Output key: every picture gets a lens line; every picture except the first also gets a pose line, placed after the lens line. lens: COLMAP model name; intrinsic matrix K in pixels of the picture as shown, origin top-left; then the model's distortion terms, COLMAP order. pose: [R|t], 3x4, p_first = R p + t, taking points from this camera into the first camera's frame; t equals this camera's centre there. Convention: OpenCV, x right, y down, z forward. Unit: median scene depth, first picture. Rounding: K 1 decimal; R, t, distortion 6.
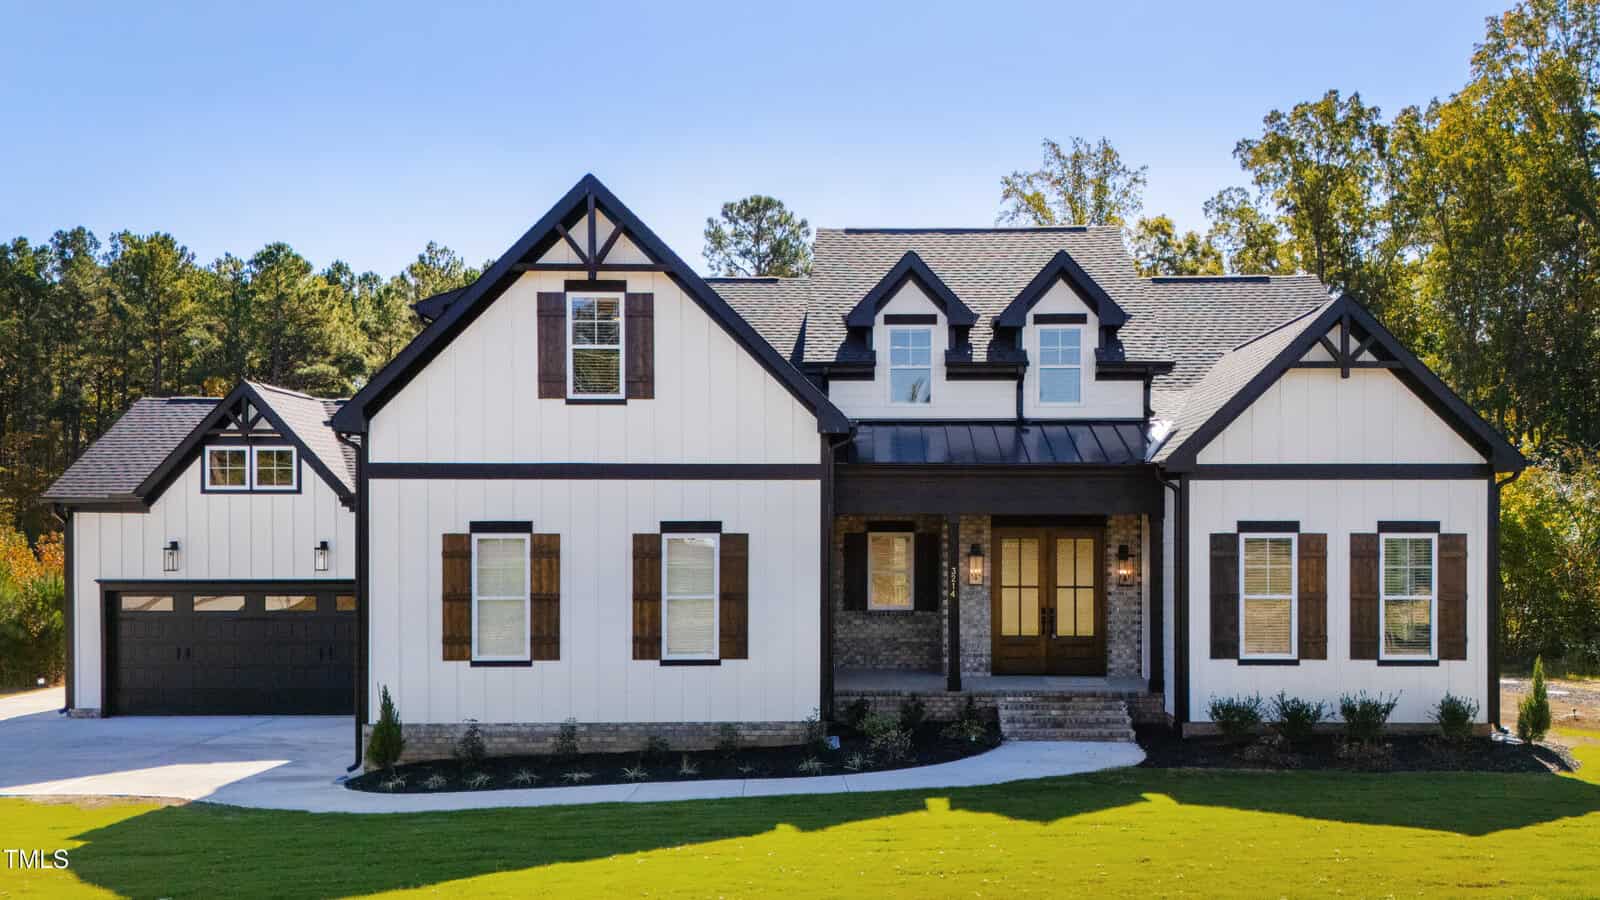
lens RADIAL K [[1327.5, 0, 852.3], [0, 1327.5, 531.1], [0, 0, 1]] dist [0.012304, -0.021669]
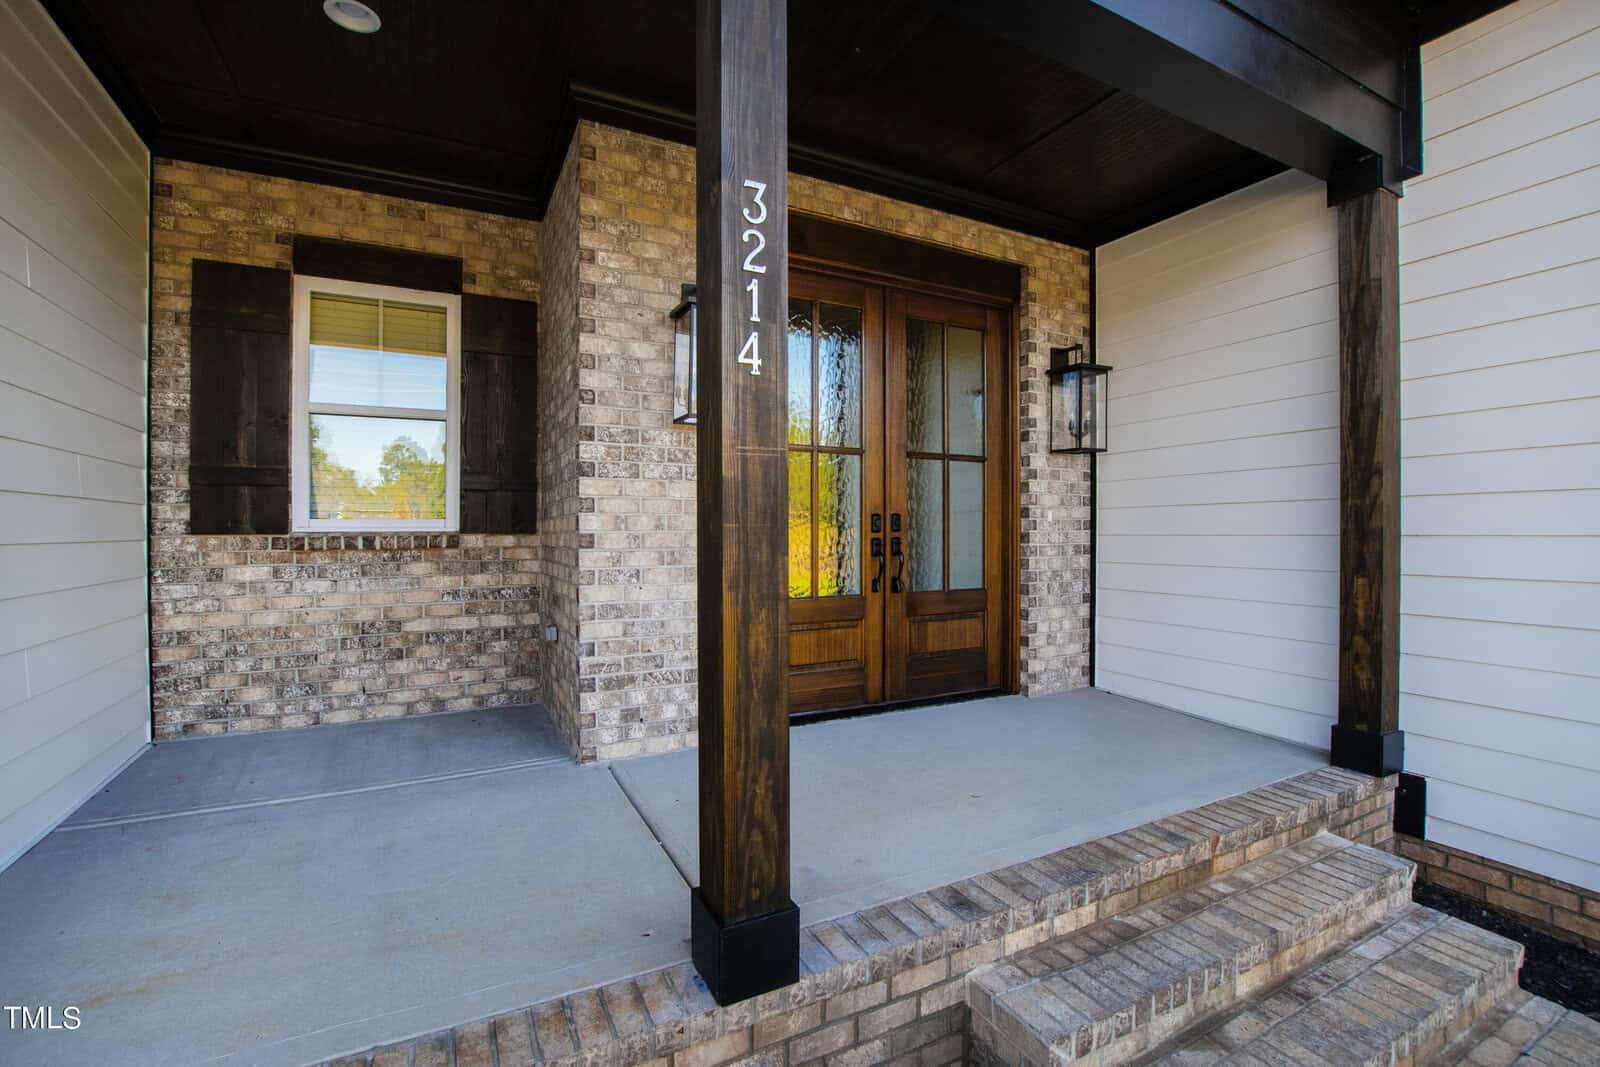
lens RADIAL K [[696.5, 0, 787.5], [0, 696.5, 532.8], [0, 0, 1]] dist [-0.037982, 0.001687]
pose [[0.882499, -0.004995, 0.470287, 0.045223], [0.001062, 0.999962, 0.008628, 0.069439], [-0.470312, -0.007115, 0.882471, 0.965380]]
